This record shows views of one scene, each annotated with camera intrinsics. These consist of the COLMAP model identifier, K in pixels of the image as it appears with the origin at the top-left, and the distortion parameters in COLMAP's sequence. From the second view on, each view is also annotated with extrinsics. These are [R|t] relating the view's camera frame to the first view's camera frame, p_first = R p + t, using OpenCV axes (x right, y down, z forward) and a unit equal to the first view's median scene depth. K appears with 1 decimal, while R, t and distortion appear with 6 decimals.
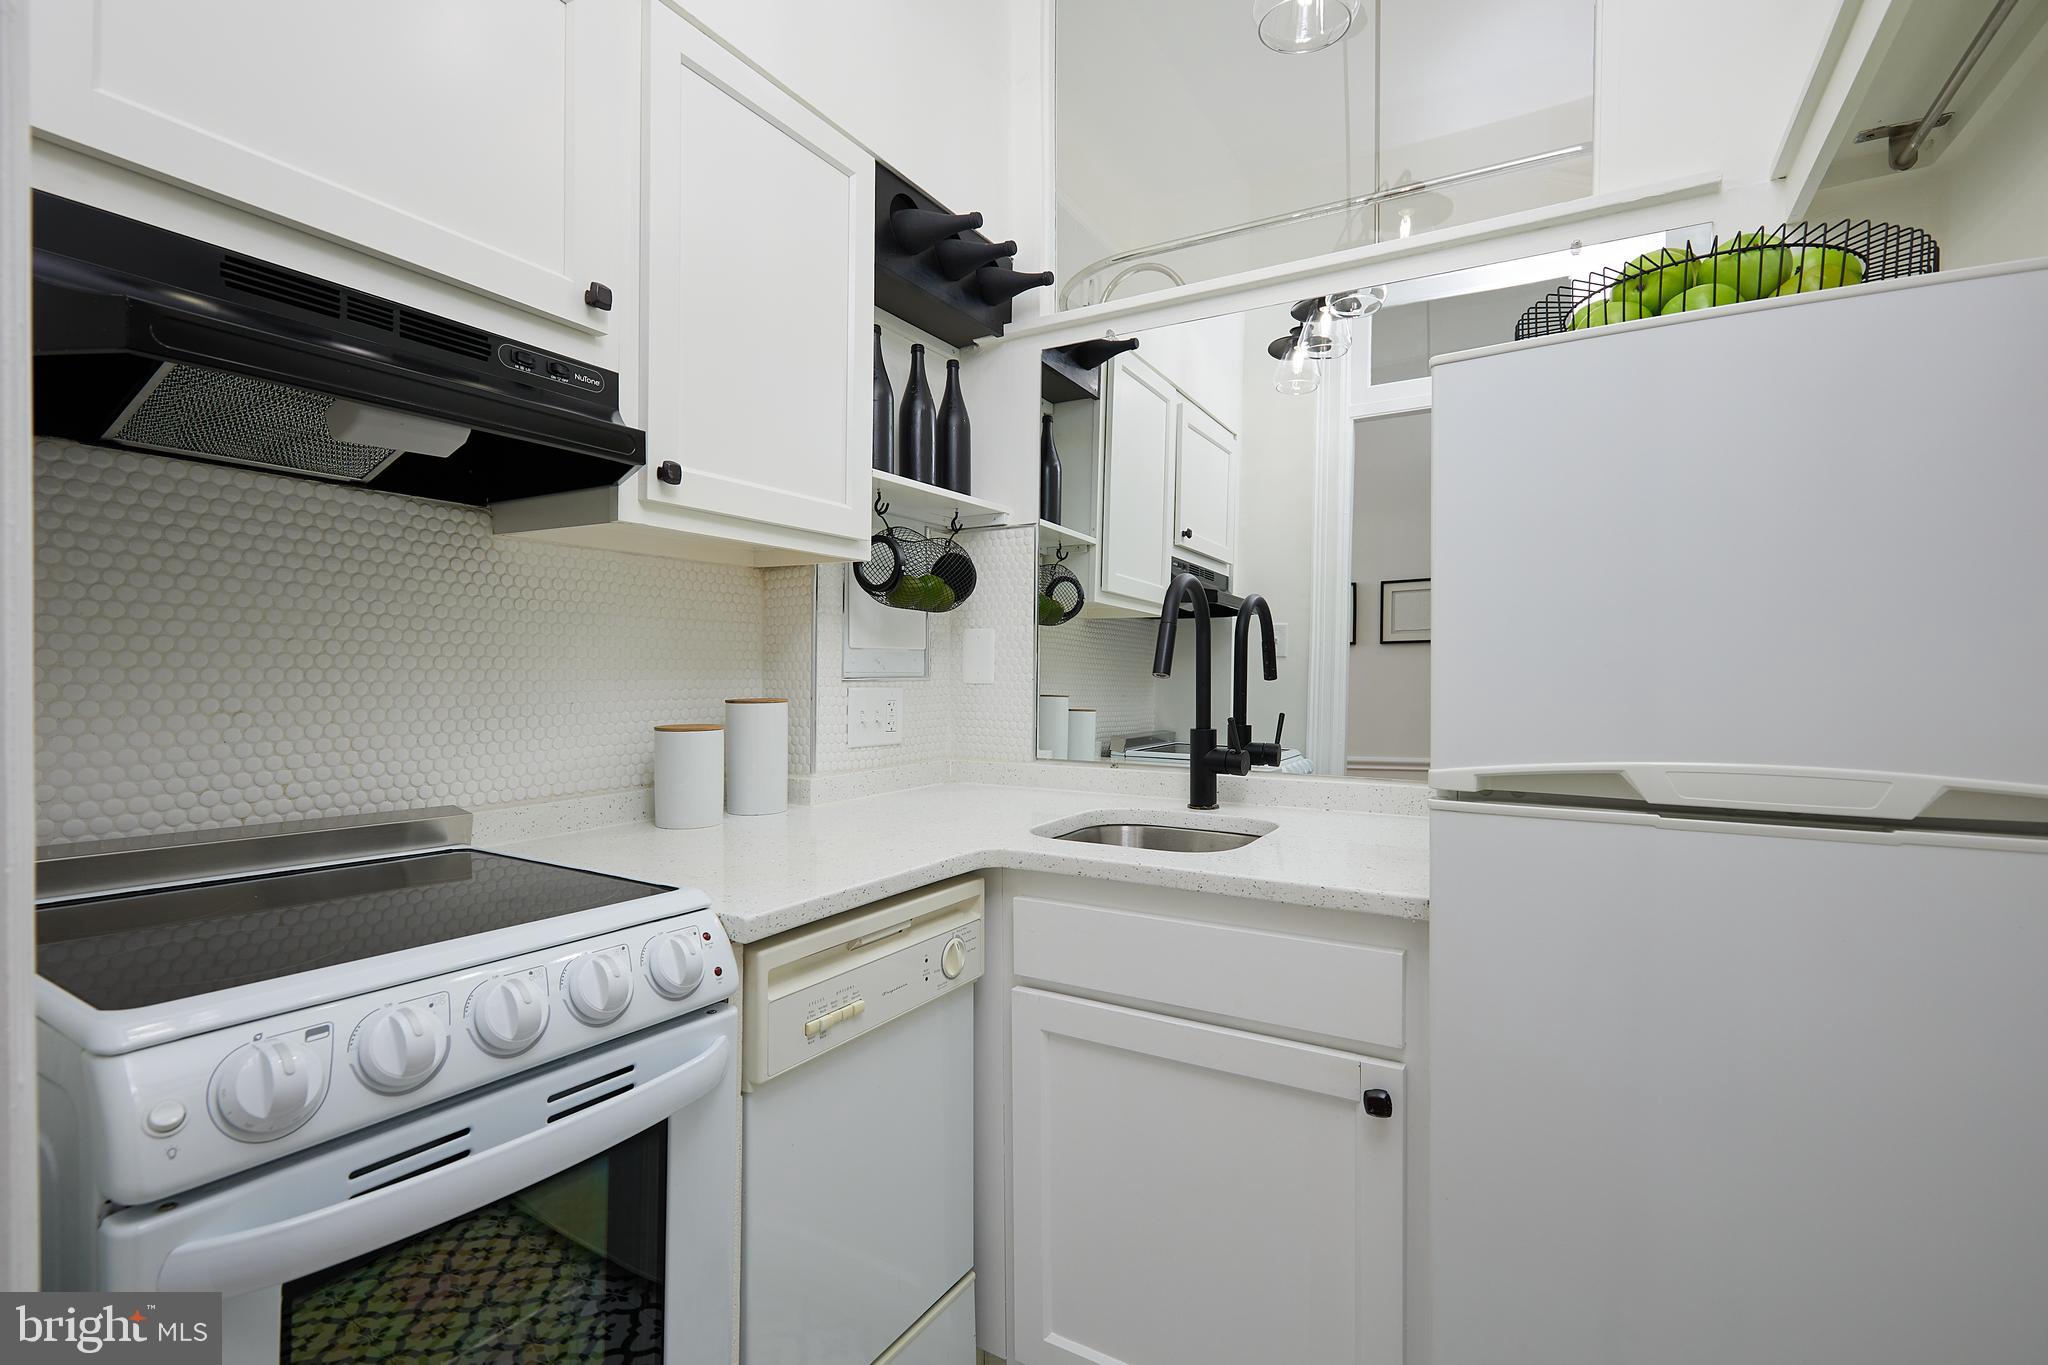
lens RADIAL K [[940.5, 0, 1020.9], [0, 940.5, 679.9], [0, 0, 1]] dist [0.001728, -0.000184]
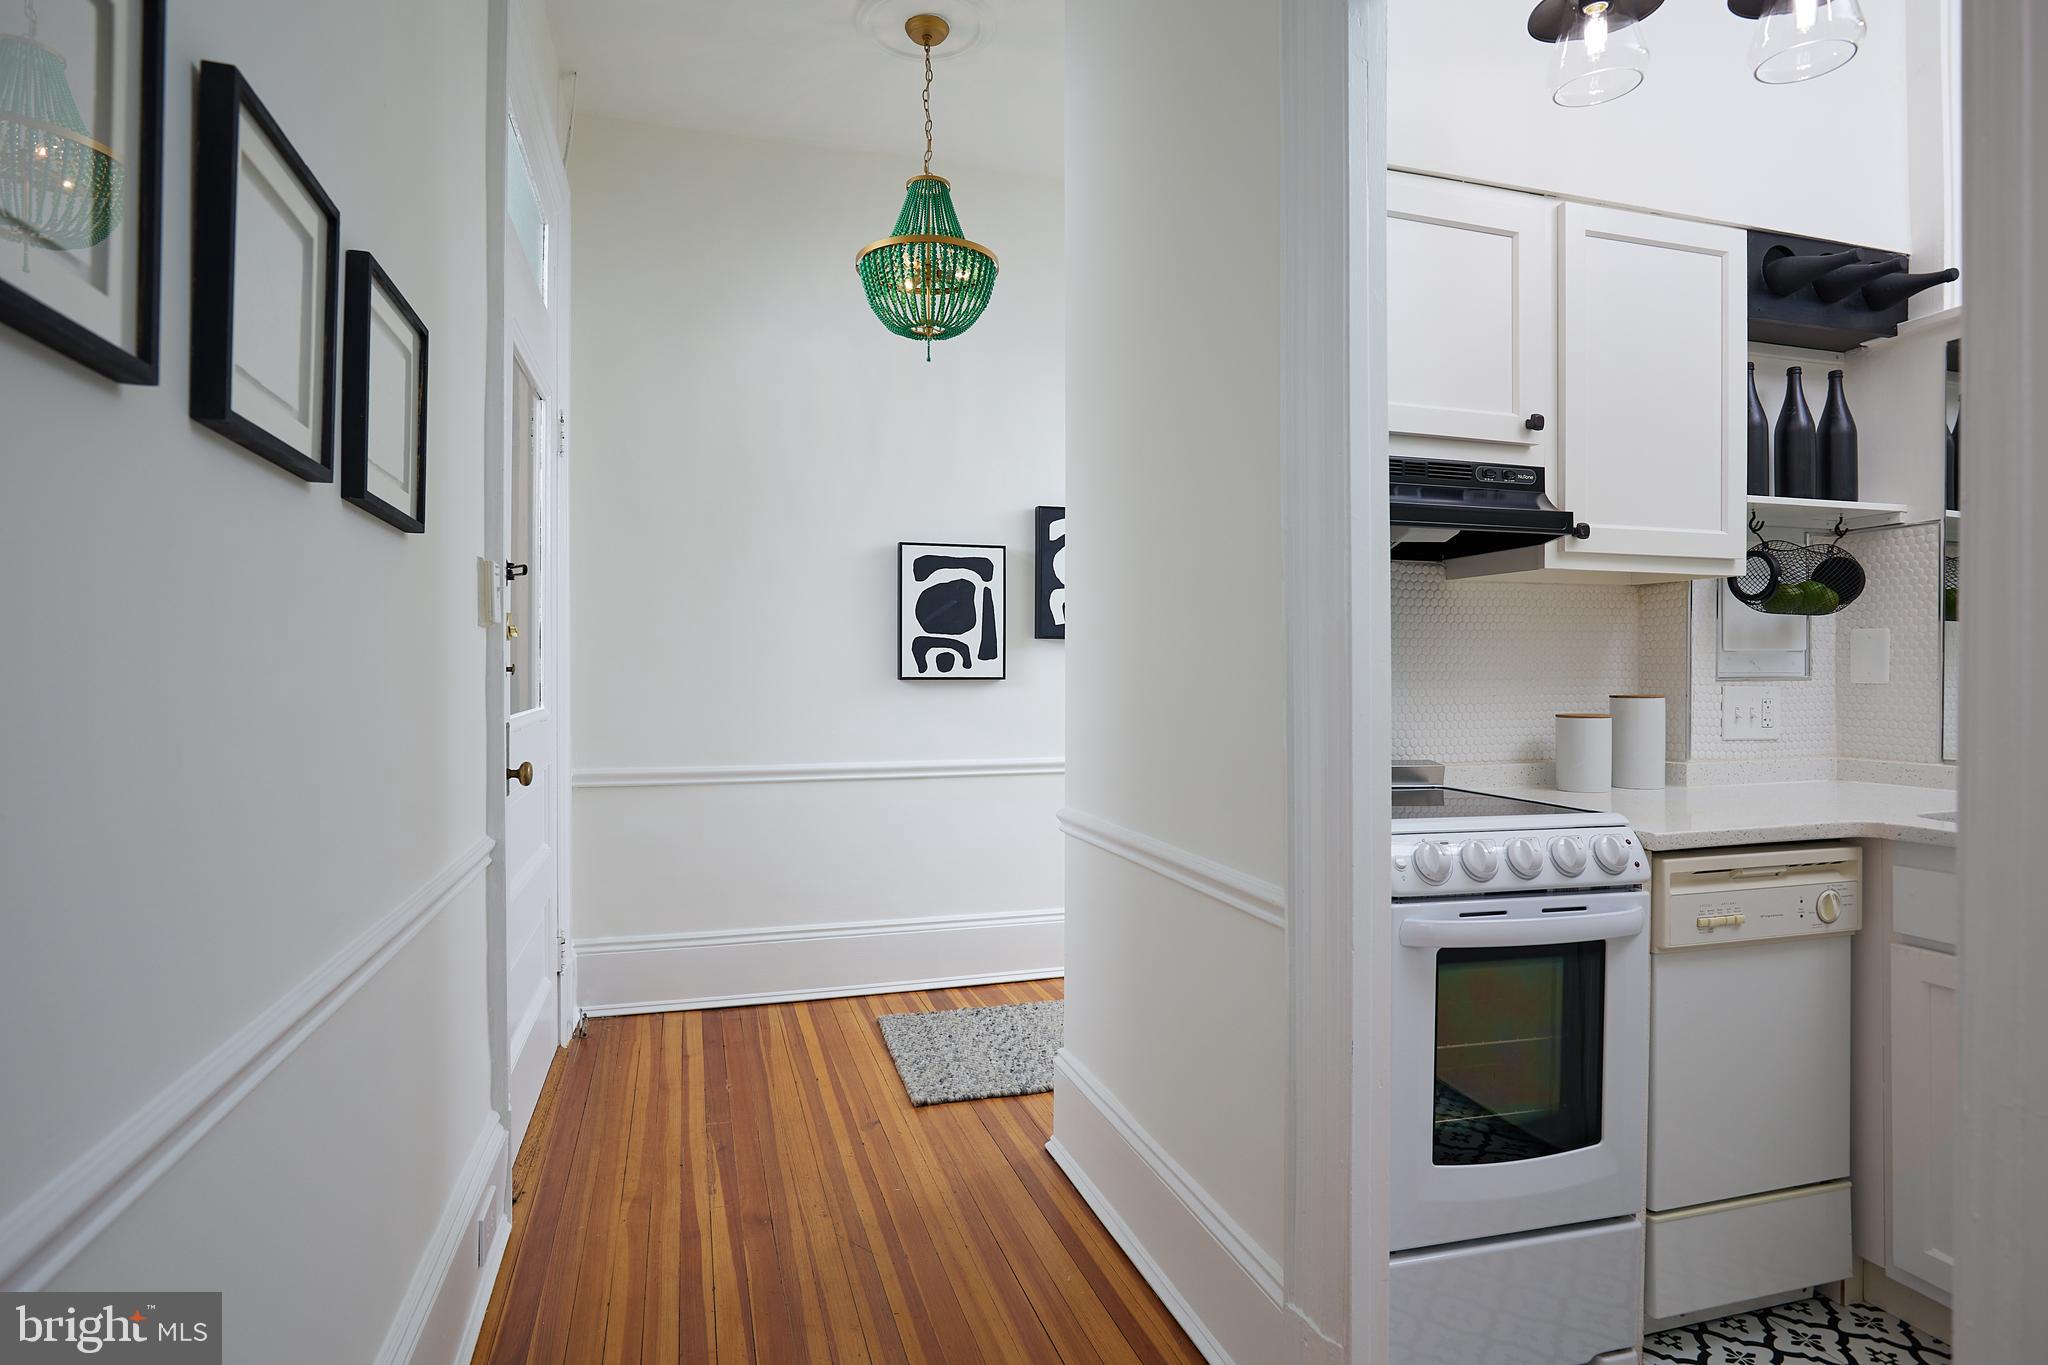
lens RADIAL K [[1072.9, 0, 1028.9], [0, 1072.9, 676.8], [0, 0, 1]] dist [-0.020333, 0.001139]
pose [[0.735974, -0.003882, -0.676999, 0.073128], [-0.001728, 0.999970, -0.007612, 0.008827], [0.677008, 0.006772, 0.735945, -0.539915]]
